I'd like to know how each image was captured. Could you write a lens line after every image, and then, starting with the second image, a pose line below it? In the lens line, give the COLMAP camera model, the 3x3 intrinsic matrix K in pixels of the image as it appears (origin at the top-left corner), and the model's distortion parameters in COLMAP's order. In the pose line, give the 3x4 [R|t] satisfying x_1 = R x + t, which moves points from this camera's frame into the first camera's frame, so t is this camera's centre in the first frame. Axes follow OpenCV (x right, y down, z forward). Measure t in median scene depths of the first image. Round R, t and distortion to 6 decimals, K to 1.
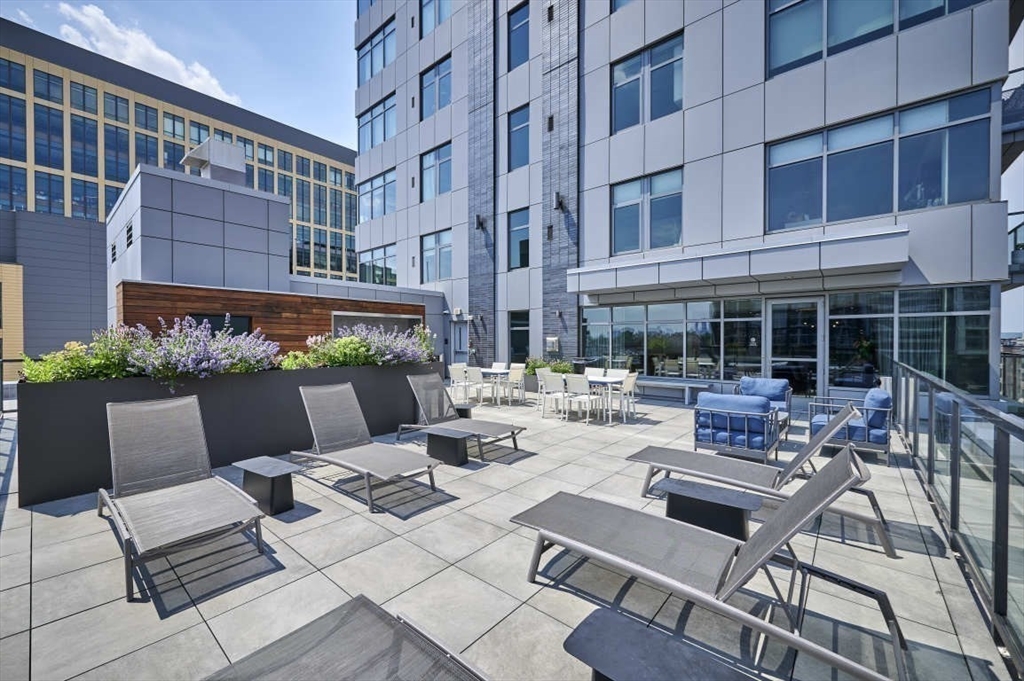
lens RADIAL K [[406.8, 0, 509.1], [0, 406.8, 343.7], [0, 0, 1]] dist [0.002884, -0.000283]
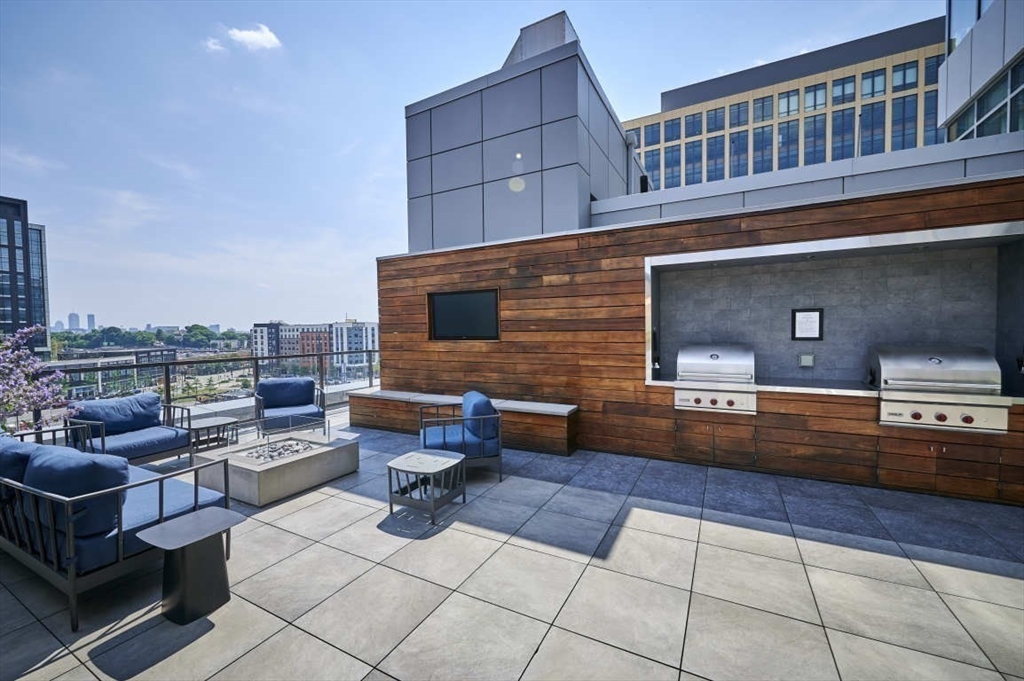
lens RADIAL K [[406.8, 0, 510.0], [0, 406.8, 340.8], [0, 0, 1]] dist [0.002884, -0.000283]
pose [[0.214288, 0.023413, -0.976490, -0.018677], [0.004525, 0.999678, 0.024962, -0.002179], [0.976760, -0.009768, 0.214113, 0.235019]]
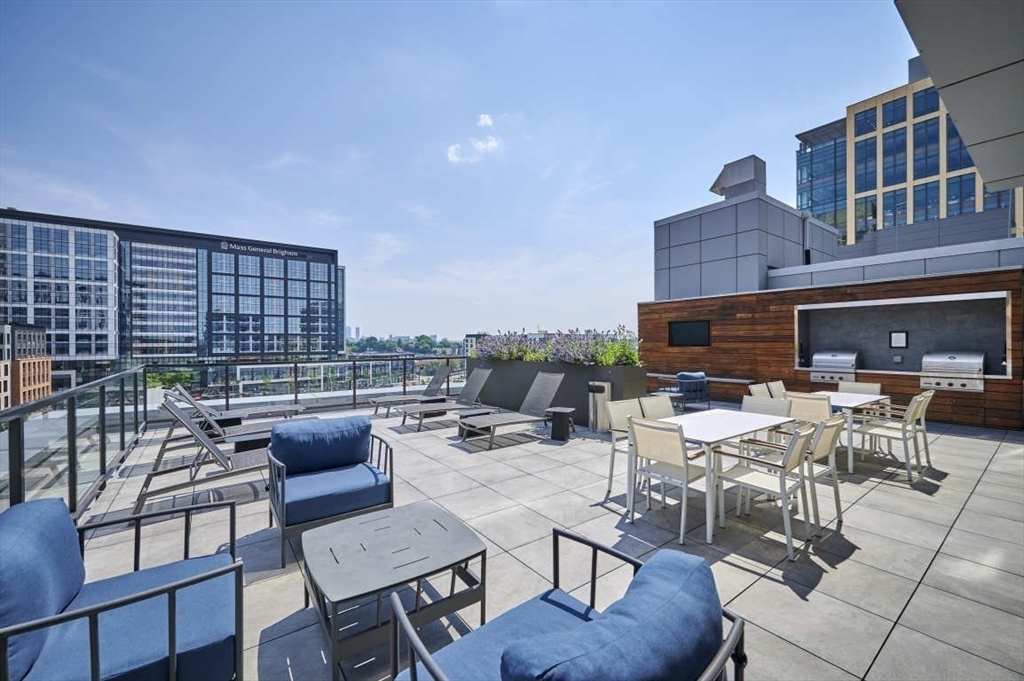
lens RADIAL K [[406.8, 0, 509.8], [0, 406.8, 343.0], [0, 0, 1]] dist [0.002884, -0.000283]
pose [[-0.224811, 0.002691, -0.974399, 0.149261], [-0.004042, 0.999985, 0.003695, -0.001765], [0.974394, 0.004769, -0.224797, 0.188965]]
